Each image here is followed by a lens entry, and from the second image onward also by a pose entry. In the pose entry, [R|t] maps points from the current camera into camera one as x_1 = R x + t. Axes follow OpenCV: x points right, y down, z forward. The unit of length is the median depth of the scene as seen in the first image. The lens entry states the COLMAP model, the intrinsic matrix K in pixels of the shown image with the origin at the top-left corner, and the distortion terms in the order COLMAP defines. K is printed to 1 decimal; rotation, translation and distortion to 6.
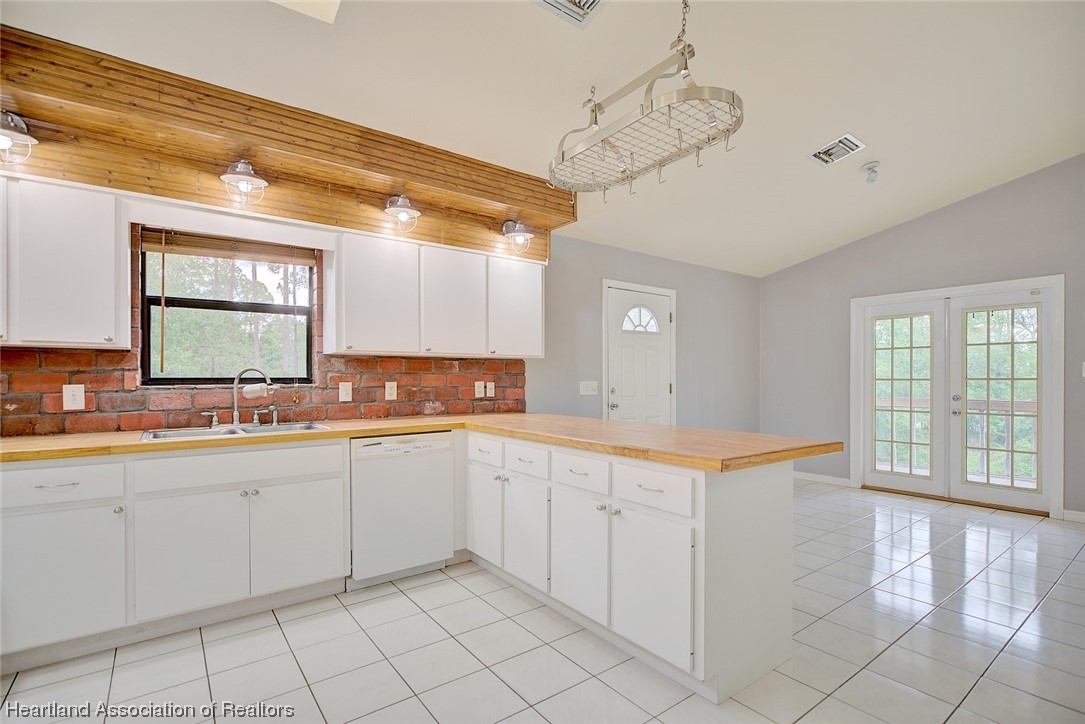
lens RADIAL K [[494.6, 0, 535.6], [0, 494.6, 378.8], [0, 0, 1]] dist [-0.002200, -0.000332]
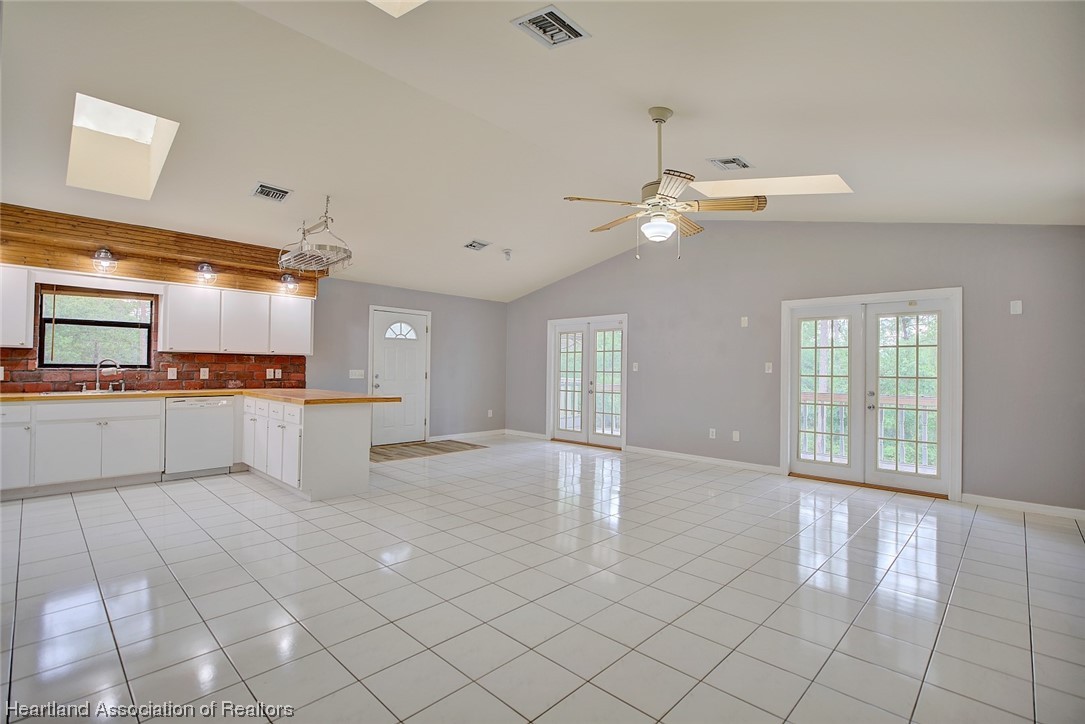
lens RADIAL K [[494.6, 0, 545.1], [0, 494.6, 366.1], [0, 0, 1]] dist [-0.002200, -0.000332]
pose [[0.984178, 0.014692, 0.176574, 0.581066], [-0.013069, 0.999861, -0.010351, 0.001408], [-0.176702, 0.007880, 0.984233, -0.904885]]
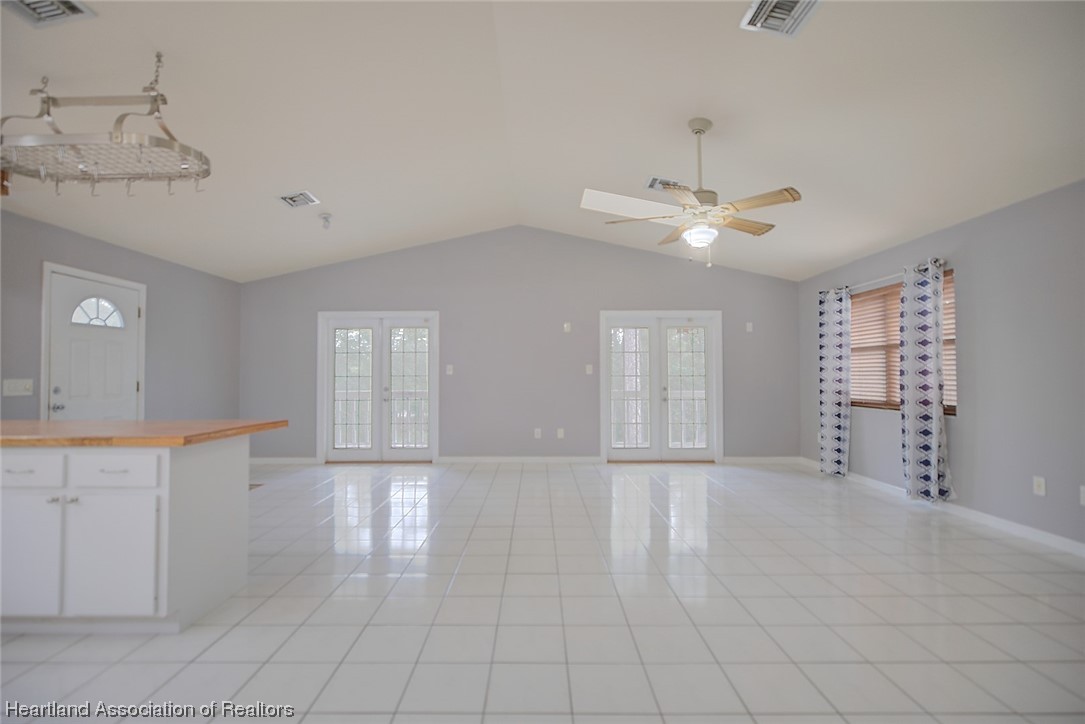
lens RADIAL K [[494.6, 0, 533.0], [0, 494.6, 362.6], [0, 0, 1]] dist [-0.002200, -0.000332]
pose [[0.590353, 0.018819, 0.806926, -0.071879], [0.005308, 0.999616, -0.027196, 0.004718], [-0.807128, 0.020339, 0.590027, -0.271757]]
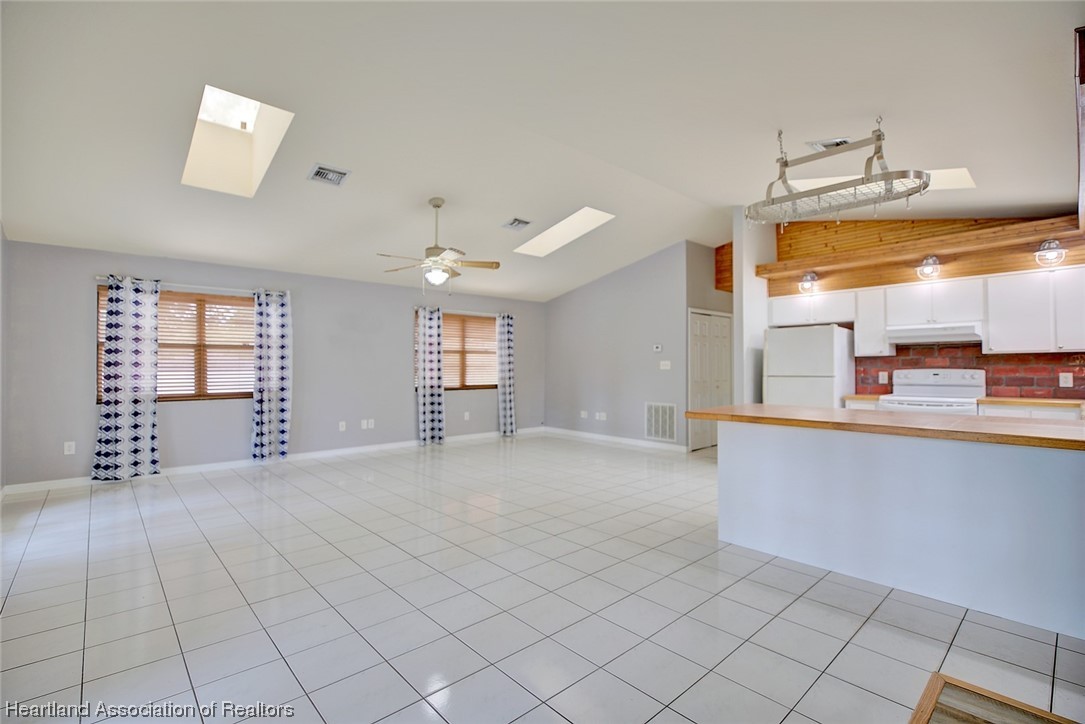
lens RADIAL K [[494.6, 0, 540.9], [0, 494.6, 363.9], [0, 0, 1]] dist [-0.002200, -0.000332]
pose [[-0.994394, 0.000770, -0.105733, 0.817317], [0.001250, 0.999989, -0.004476, -0.006487], [0.105728, -0.004583, -0.994385, 1.647449]]
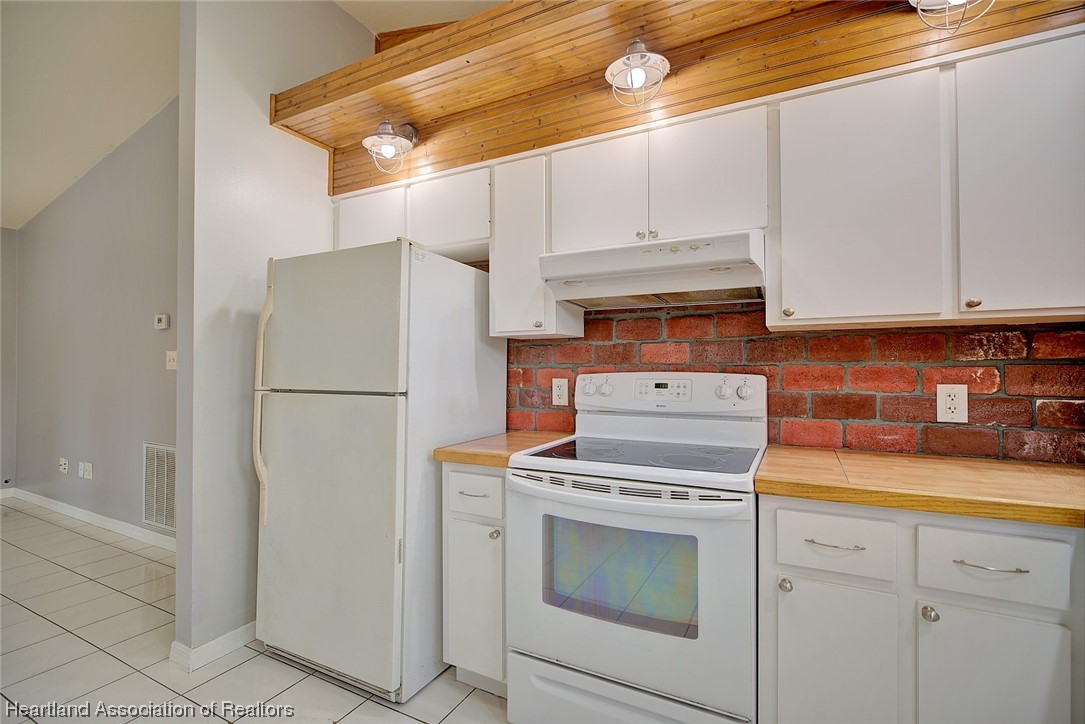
lens RADIAL K [[494.6, 0, 540.4], [0, 494.6, 363.3], [0, 0, 1]] dist [-0.002200, -0.000332]
pose [[-0.893746, -0.003573, -0.448558, -0.202559], [-0.002880, 0.999993, -0.002228, -0.003895], [0.448563, -0.000700, -0.893751, 0.684766]]
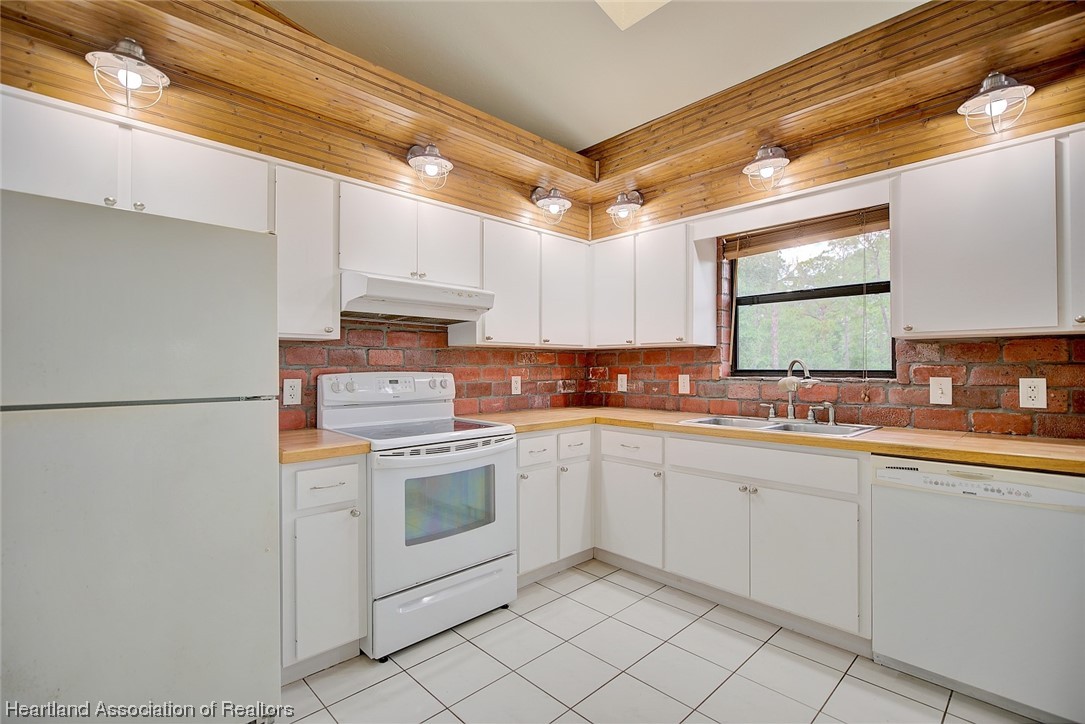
lens RADIAL K [[494.6, 0, 541.9], [0, 494.6, 362.0], [0, 0, 1]] dist [-0.002200, -0.000332]
pose [[0.138292, -0.010718, -0.990334, 0.234948], [-0.006466, 0.999910, -0.011725, -0.002853], [0.990370, 0.008025, 0.138210, 0.337726]]
